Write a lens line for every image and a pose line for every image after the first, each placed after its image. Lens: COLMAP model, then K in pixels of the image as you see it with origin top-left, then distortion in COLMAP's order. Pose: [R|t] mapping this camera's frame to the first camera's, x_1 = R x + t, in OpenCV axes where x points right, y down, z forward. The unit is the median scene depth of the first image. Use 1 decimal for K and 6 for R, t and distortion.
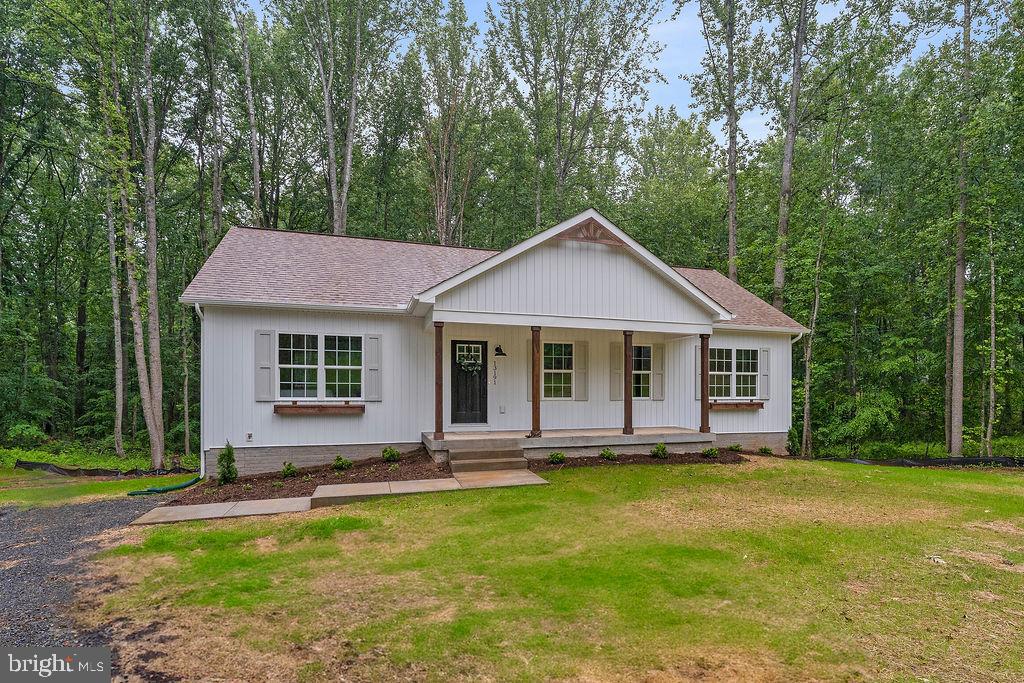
lens RADIAL K [[481.6, 0, 509.2], [0, 481.6, 395.8], [0, 0, 1]] dist [-0.000623, 0.000252]
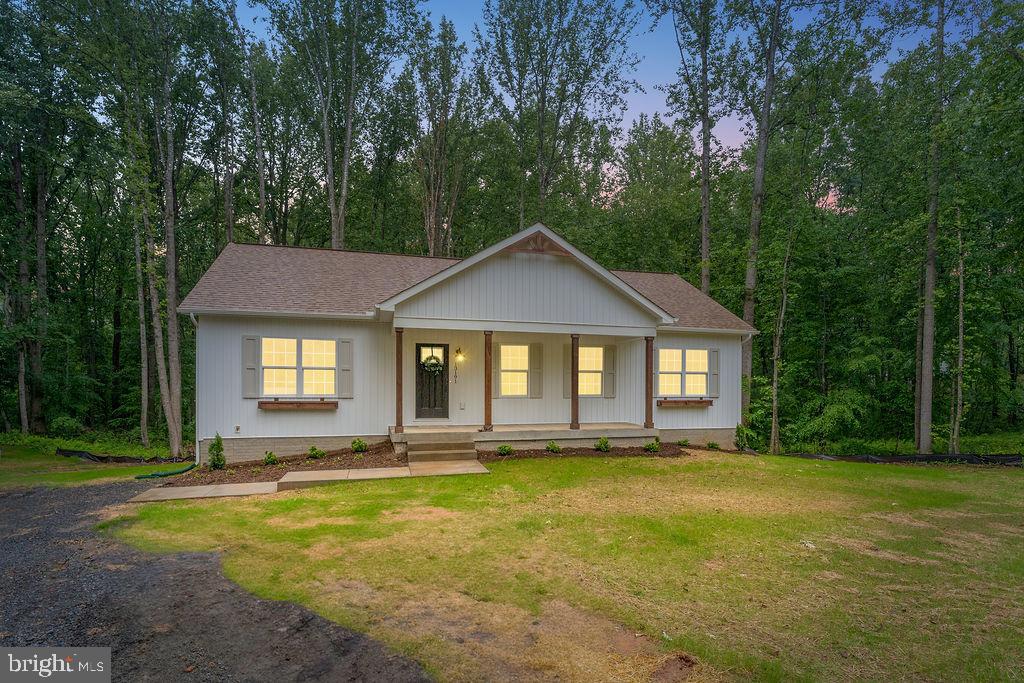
lens RADIAL K [[455.9, 0, 476.6], [0, 455.9, 395.0], [0, 0, 1]] dist [-0.000178, -0.000219]
pose [[0.998039, 0.002517, -0.062548, 0.072796], [-0.002075, 0.999972, 0.007139, -0.003433], [0.062564, -0.006995, 0.998016, -0.034428]]
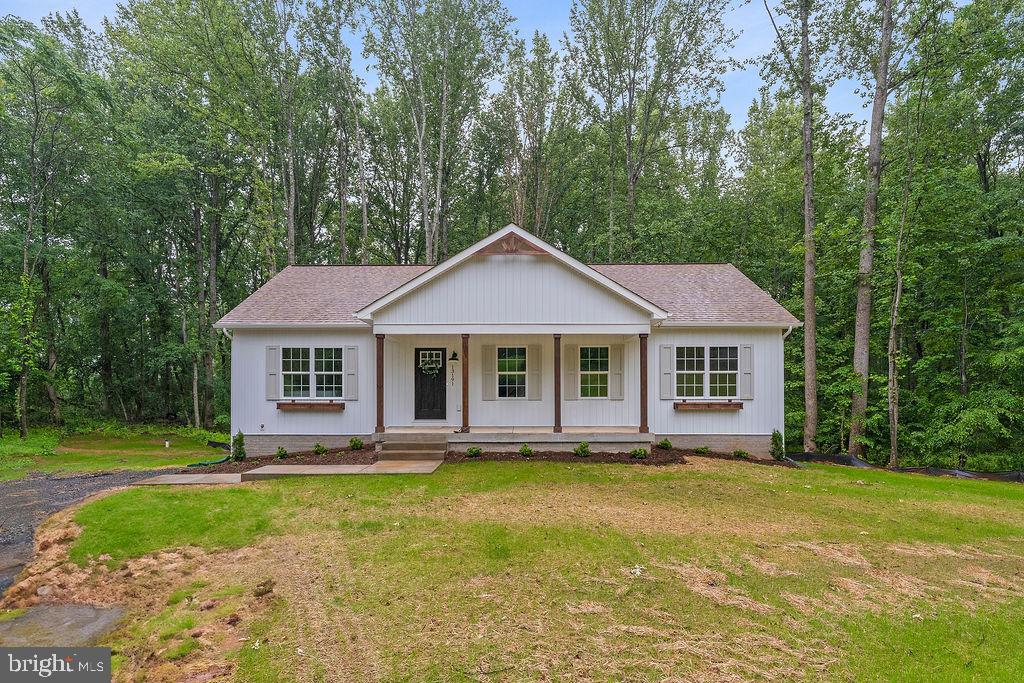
lens RADIAL K [[443.9, 0, 494.8], [0, 443.9, 390.1], [0, 0, 1]] dist [-0.002067, -0.000135]
pose [[0.951633, -0.003303, -0.307219, 0.336530], [0.000576, 0.999960, -0.008967, -0.002999], [0.307236, 0.008357, 0.951597, 0.029146]]
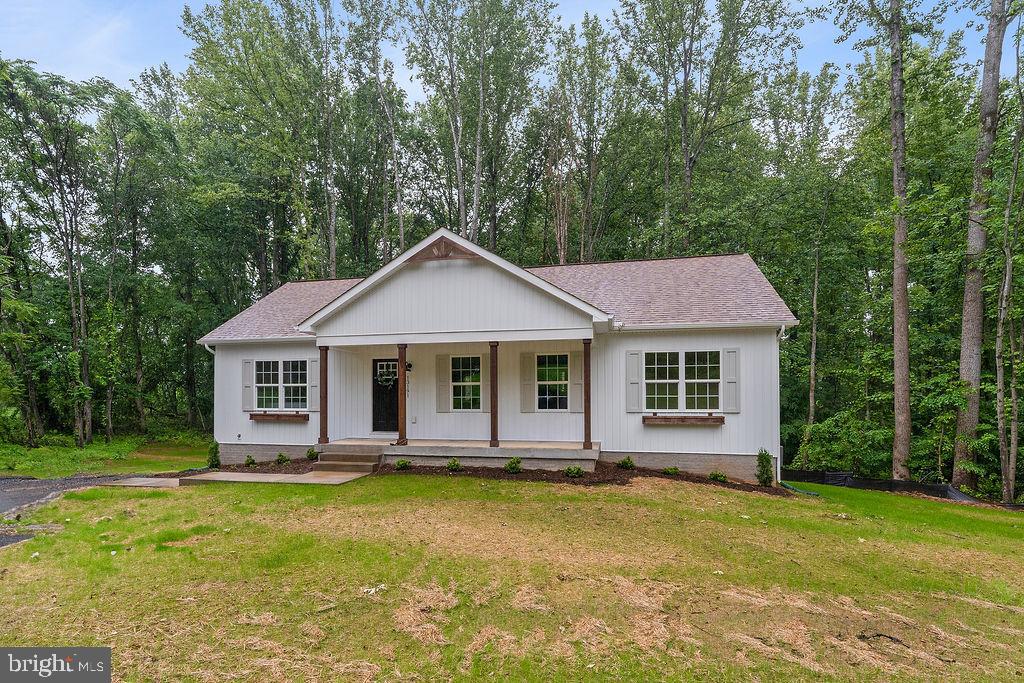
lens RADIAL K [[468.0, 0, 479.4], [0, 468.0, 401.4], [0, 0, 1]] dist [-0.002939, 0.000381]
pose [[0.869997, -0.003669, -0.493043, 0.561998], [-0.002560, 0.999925, -0.011958, -0.000905], [0.493050, 0.011666, 0.869923, 0.124190]]
